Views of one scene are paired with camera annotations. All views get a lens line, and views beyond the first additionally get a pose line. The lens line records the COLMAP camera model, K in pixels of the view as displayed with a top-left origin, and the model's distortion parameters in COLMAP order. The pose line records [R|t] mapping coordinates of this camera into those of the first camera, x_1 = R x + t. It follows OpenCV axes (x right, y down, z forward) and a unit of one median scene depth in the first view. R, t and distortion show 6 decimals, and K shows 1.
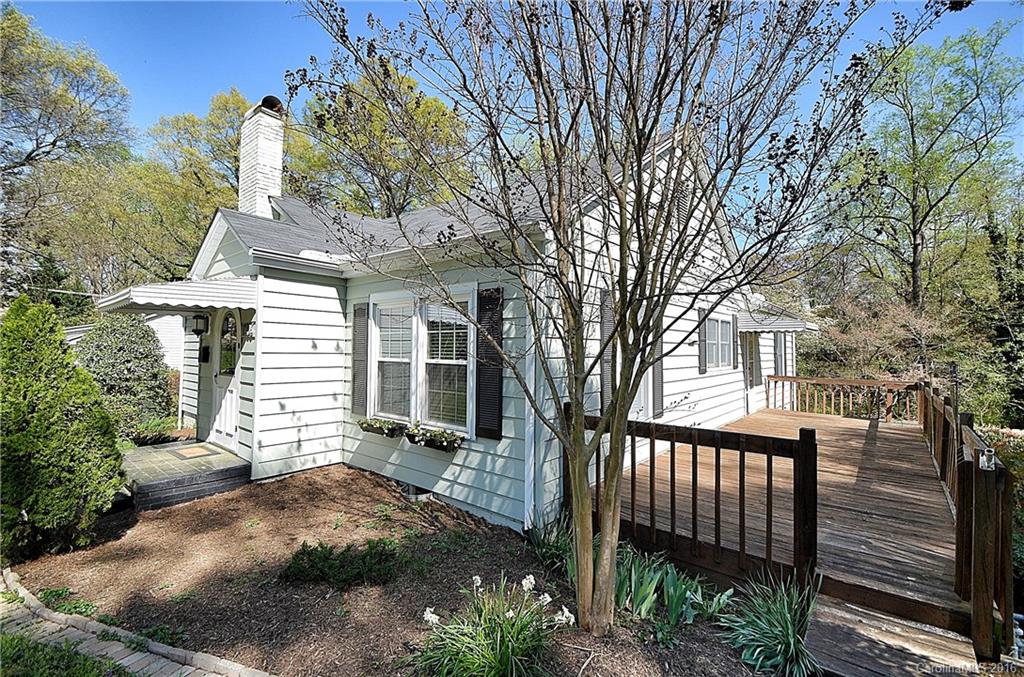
lens RADIAL K [[452.2, 0, 512.1], [0, 452.2, 332.7], [0, 0, 1]] dist [0.006509, -0.012555]
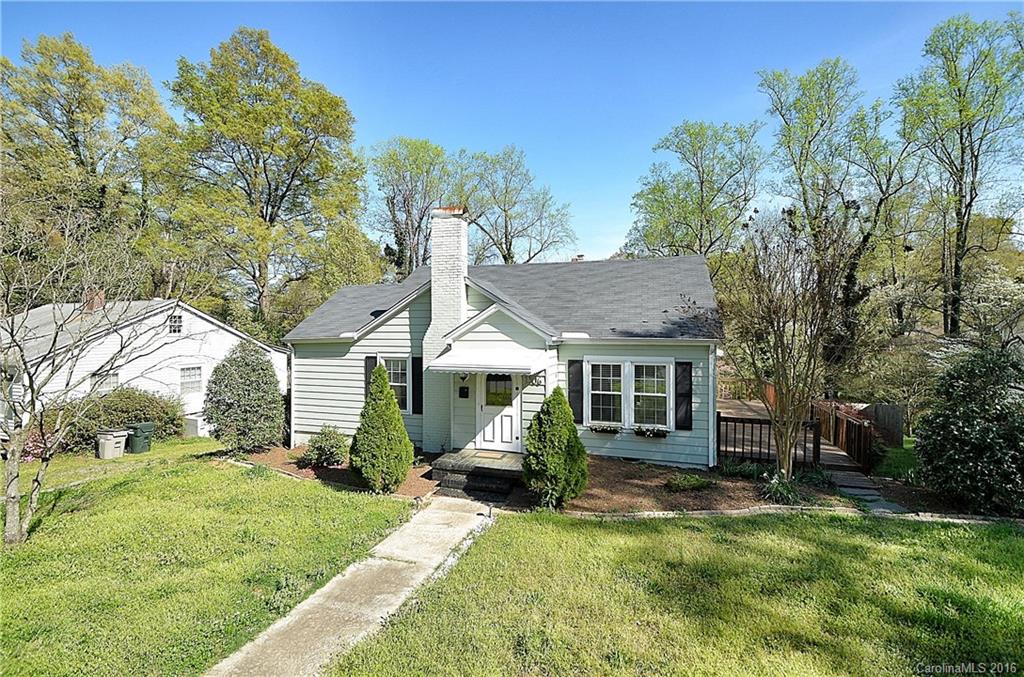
lens RADIAL K [[452.2, 0, 510.1], [0, 452.2, 339.0], [0, 0, 1]] dist [0.006509, -0.012555]
pose [[0.919719, -0.015544, 0.392270, -0.871881], [-0.006300, 0.998503, 0.054336, -0.167292], [-0.392528, -0.052445, 0.918244, -0.345882]]
